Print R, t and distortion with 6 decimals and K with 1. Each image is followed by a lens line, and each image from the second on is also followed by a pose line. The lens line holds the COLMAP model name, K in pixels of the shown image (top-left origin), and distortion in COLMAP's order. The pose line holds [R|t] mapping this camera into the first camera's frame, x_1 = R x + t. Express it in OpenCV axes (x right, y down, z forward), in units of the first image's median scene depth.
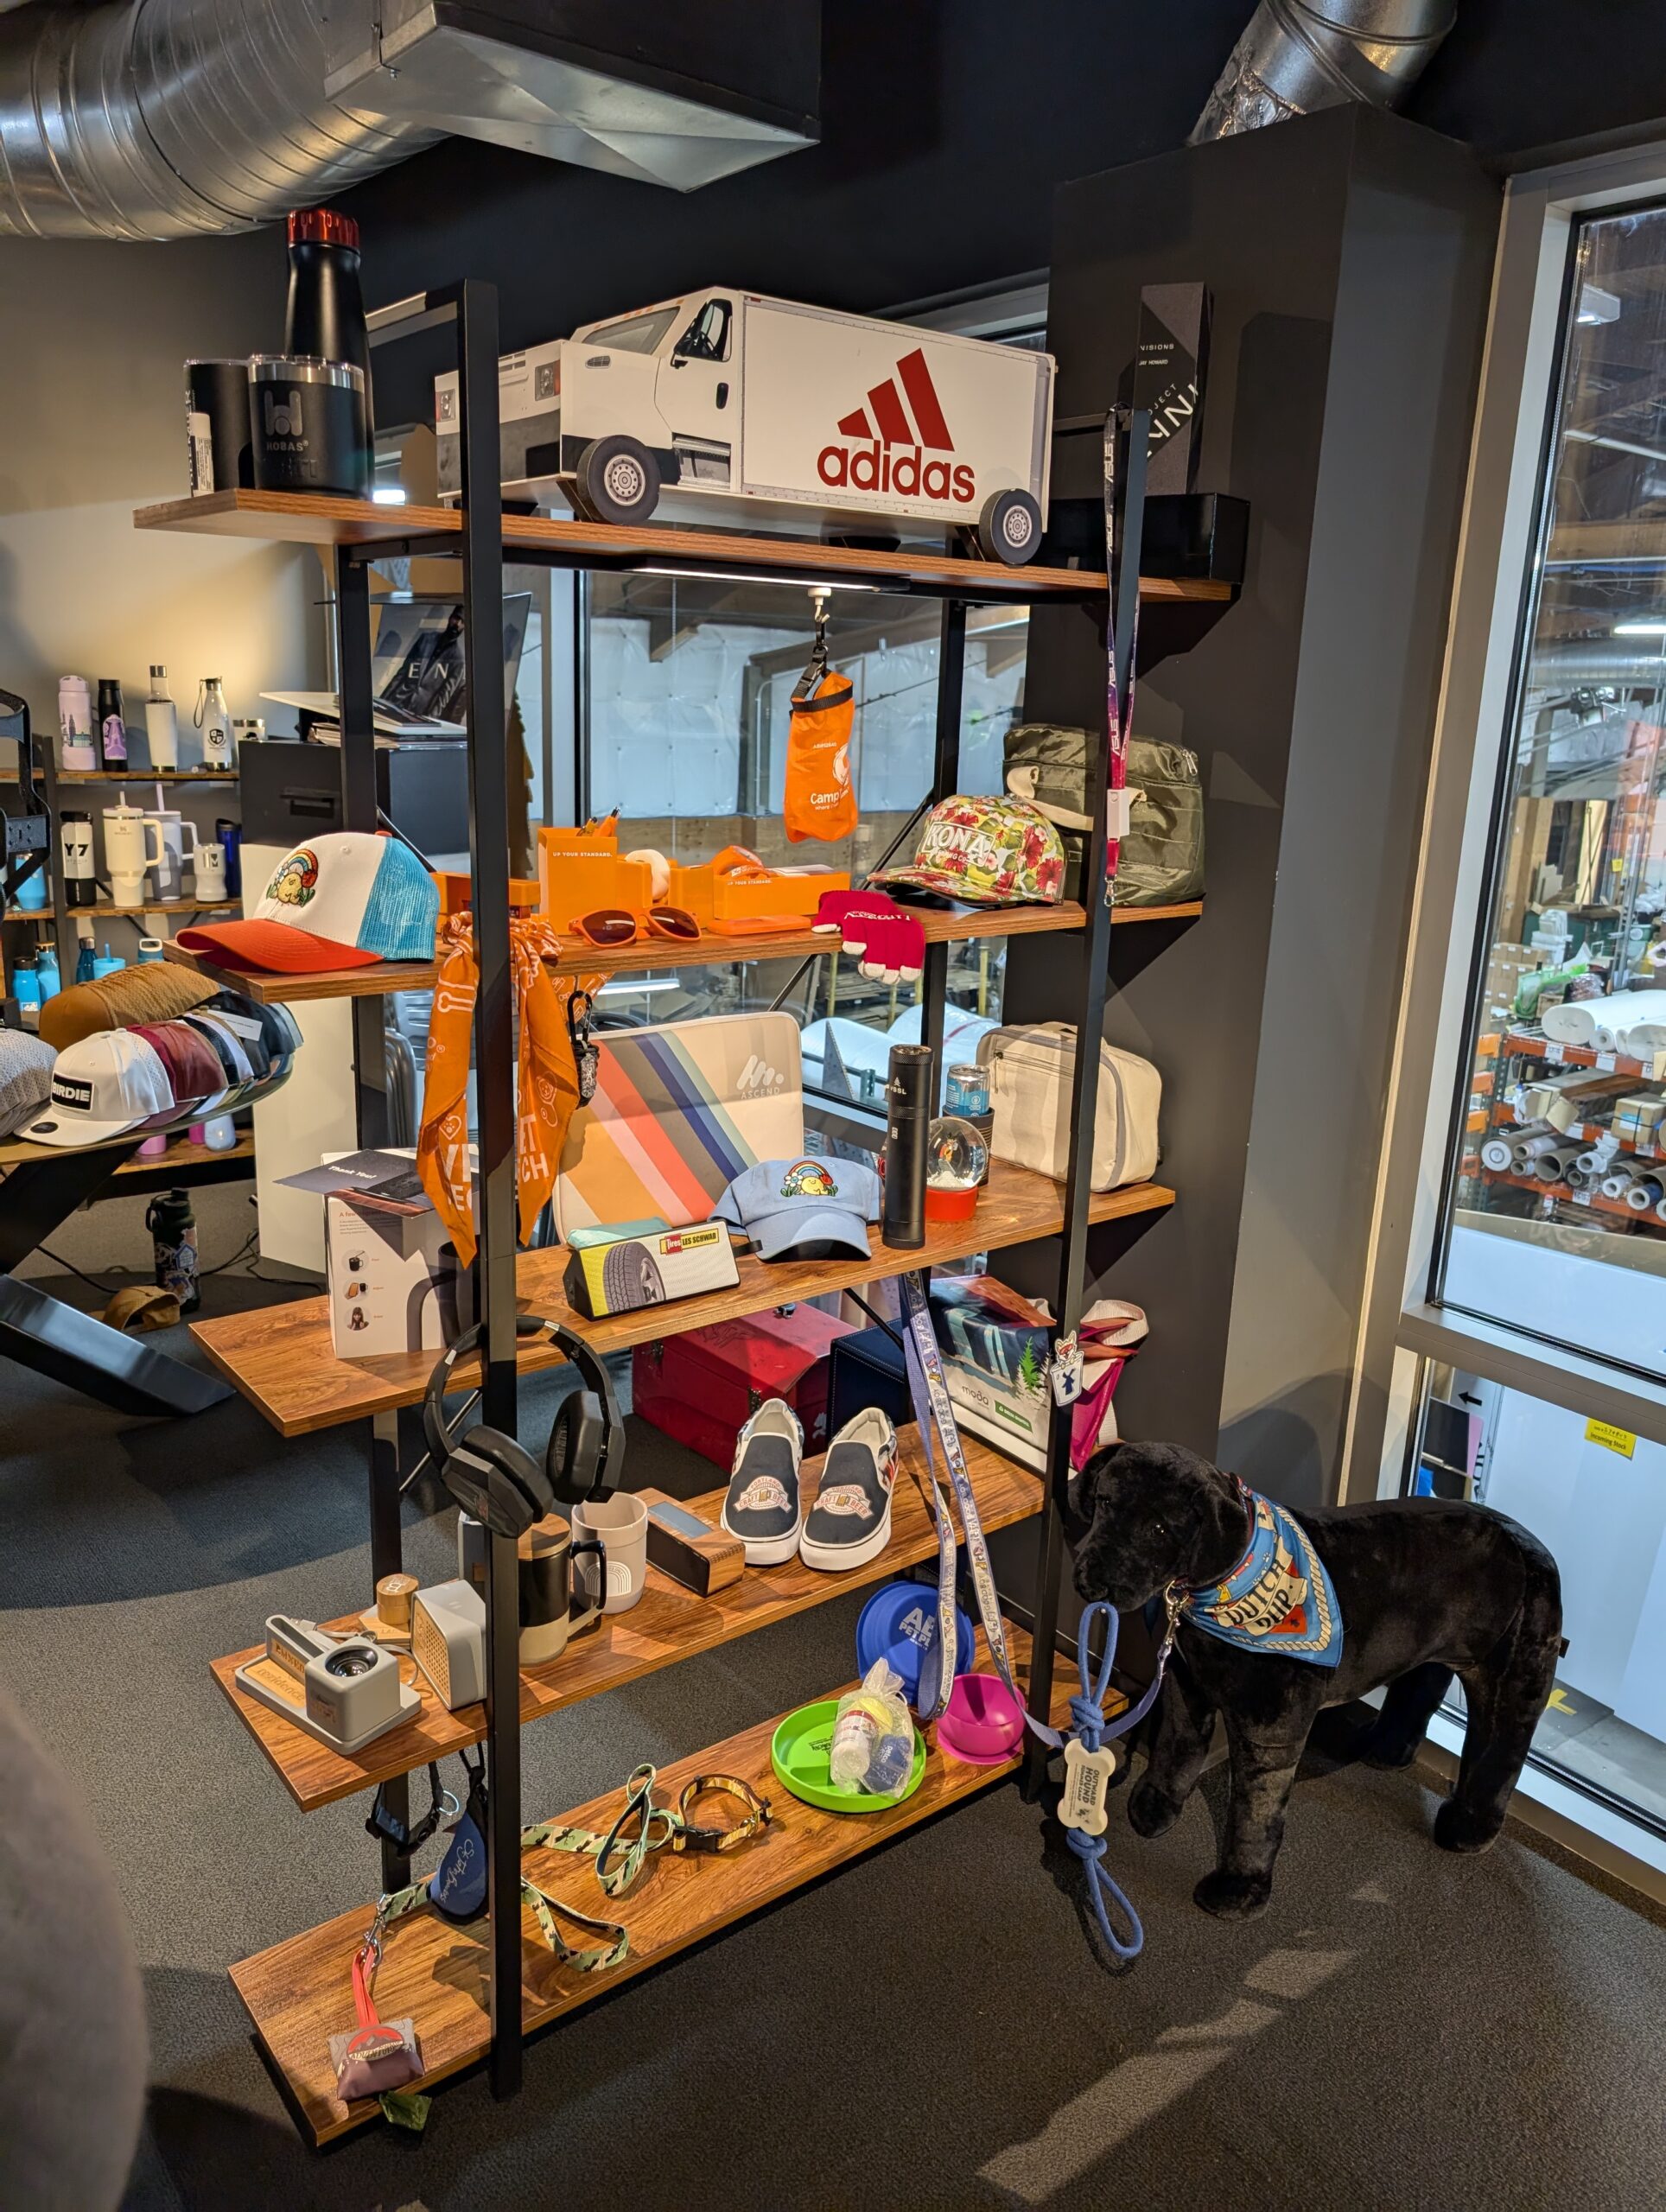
lens RADIAL K [[1585.2, 0, 842.0], [0, 1585.2, 1091.8], [0, 0, 1]] dist [0.004955, 0.004004]
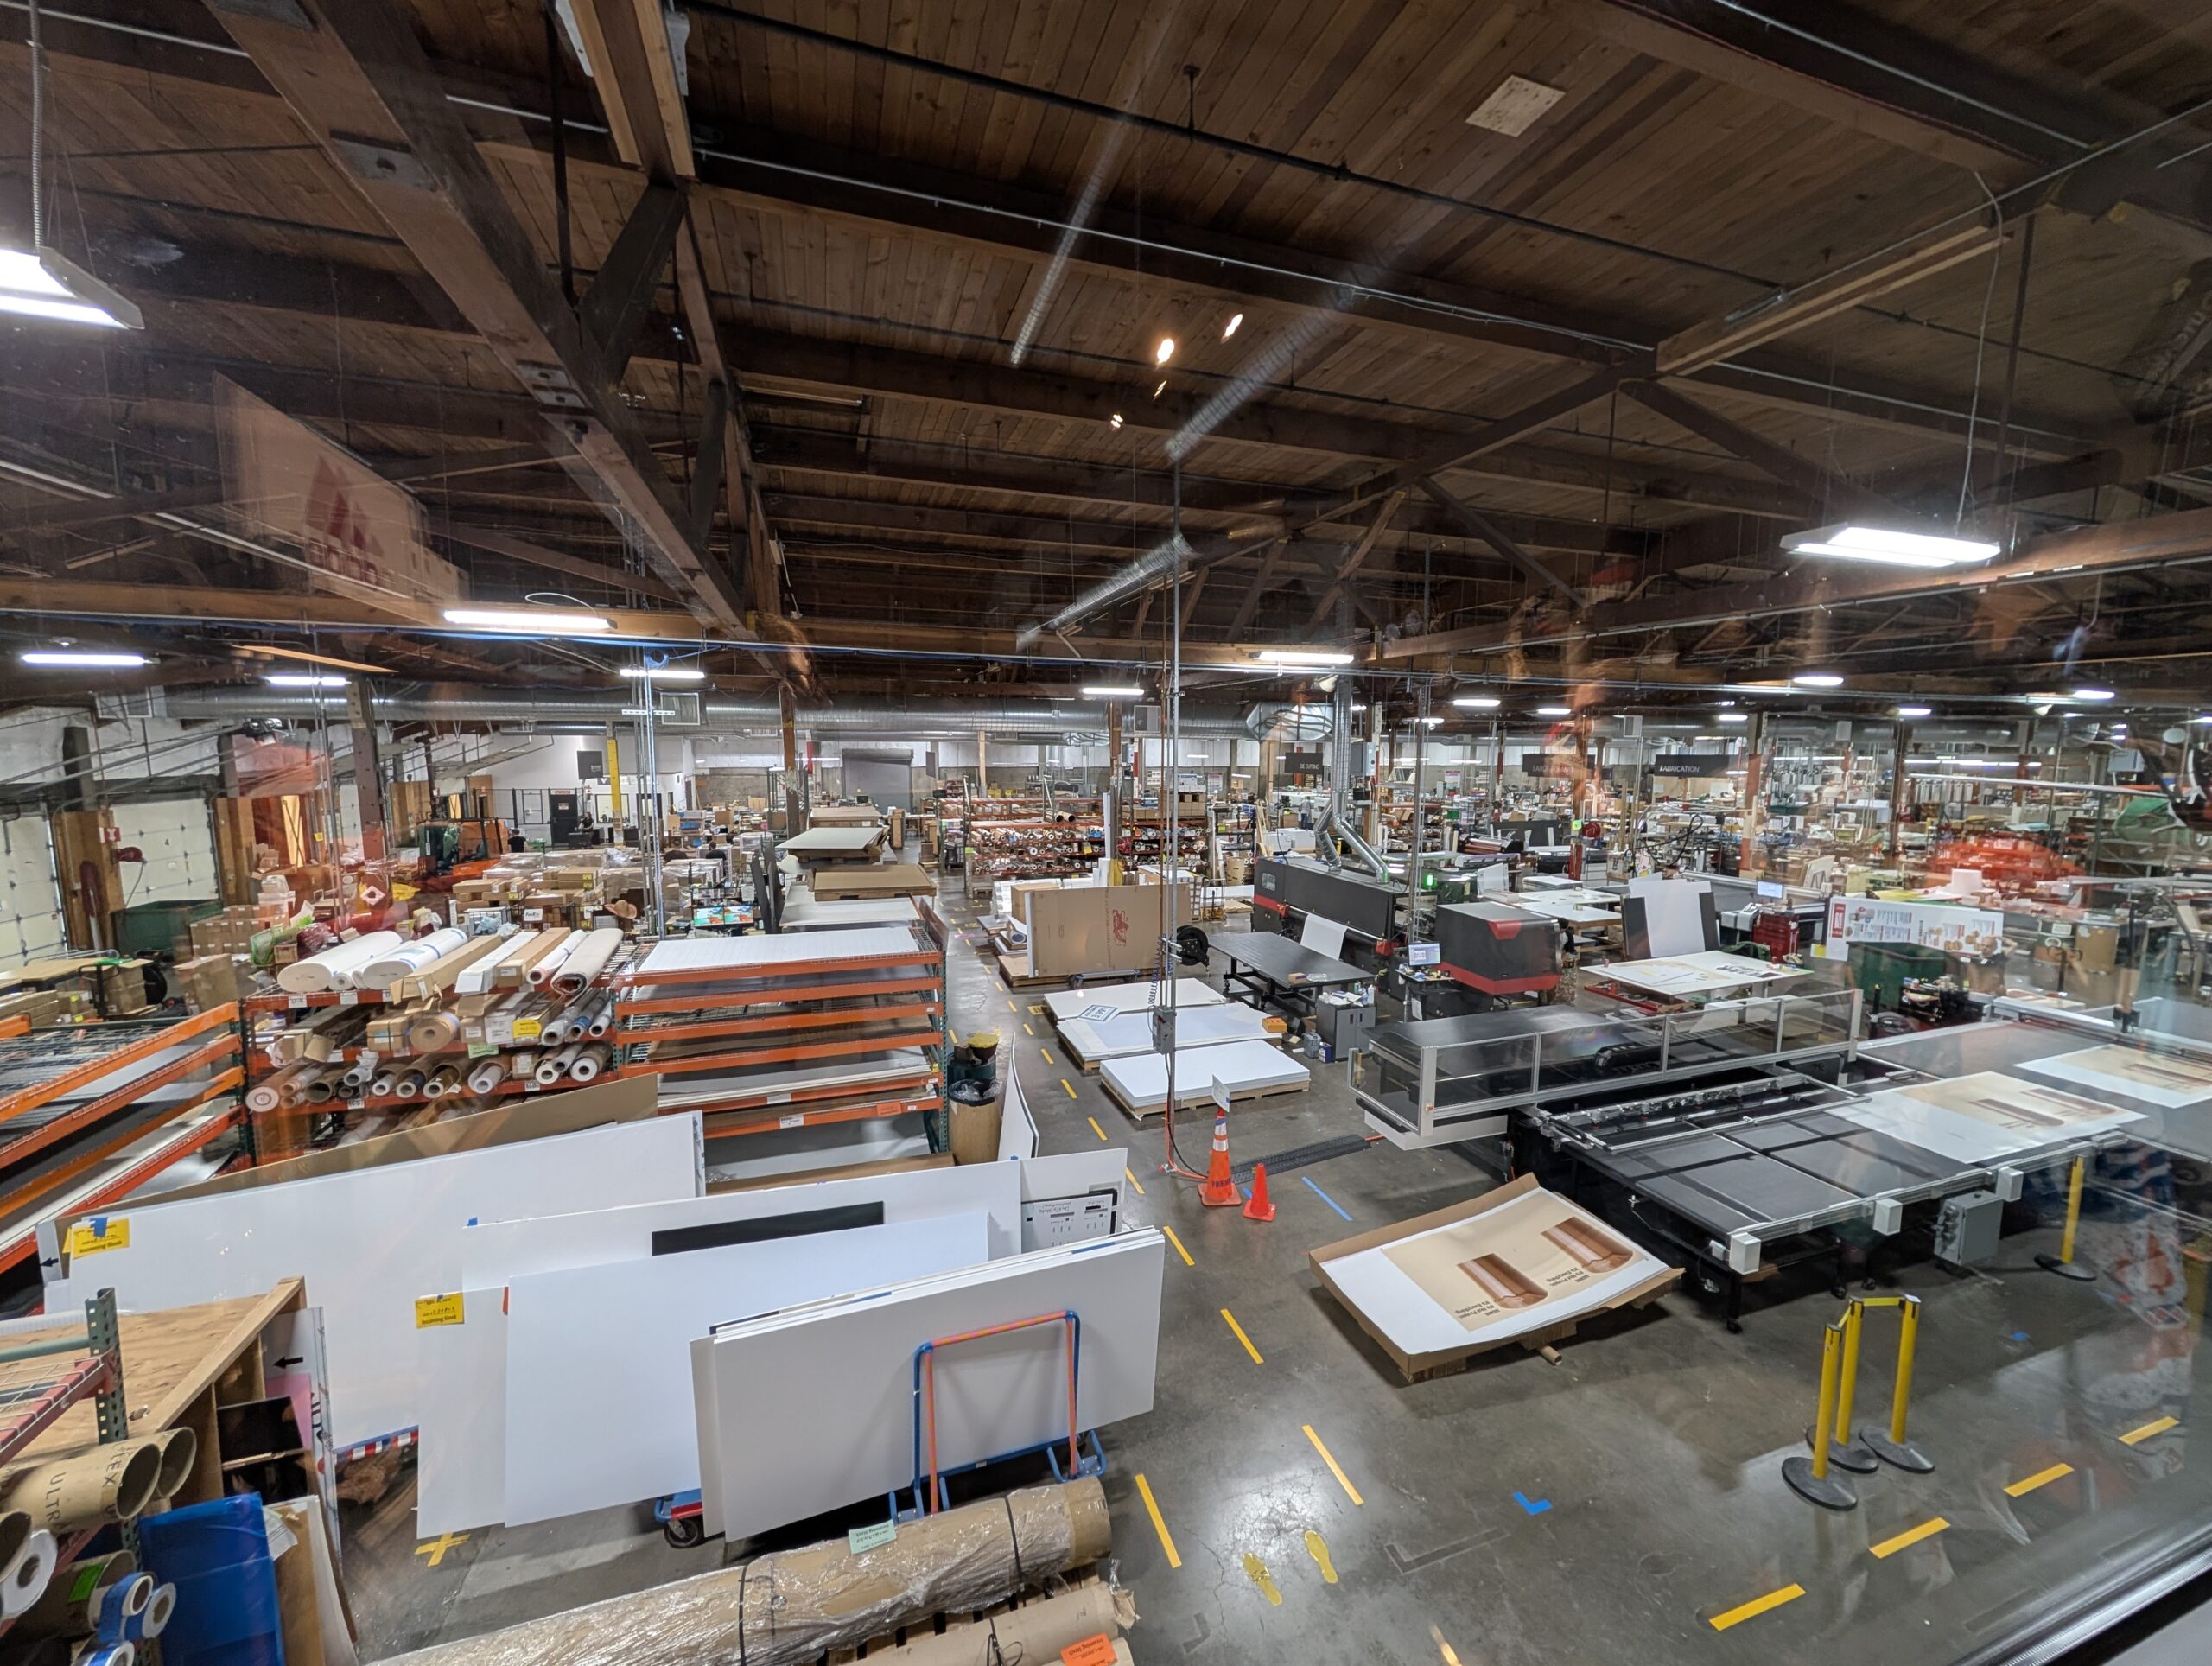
lens RADIAL K [[830.9, 0, 1105.3], [0, 830.9, 838.8], [0, 0, 1]] dist [-0.000088, 0.000064]
pose [[0.349043, -0.136136, 0.927165, 0.141839], [0.234213, 0.970665, 0.054351, -0.063383], [-0.907366, 0.198184, 0.370689, 0.267246]]
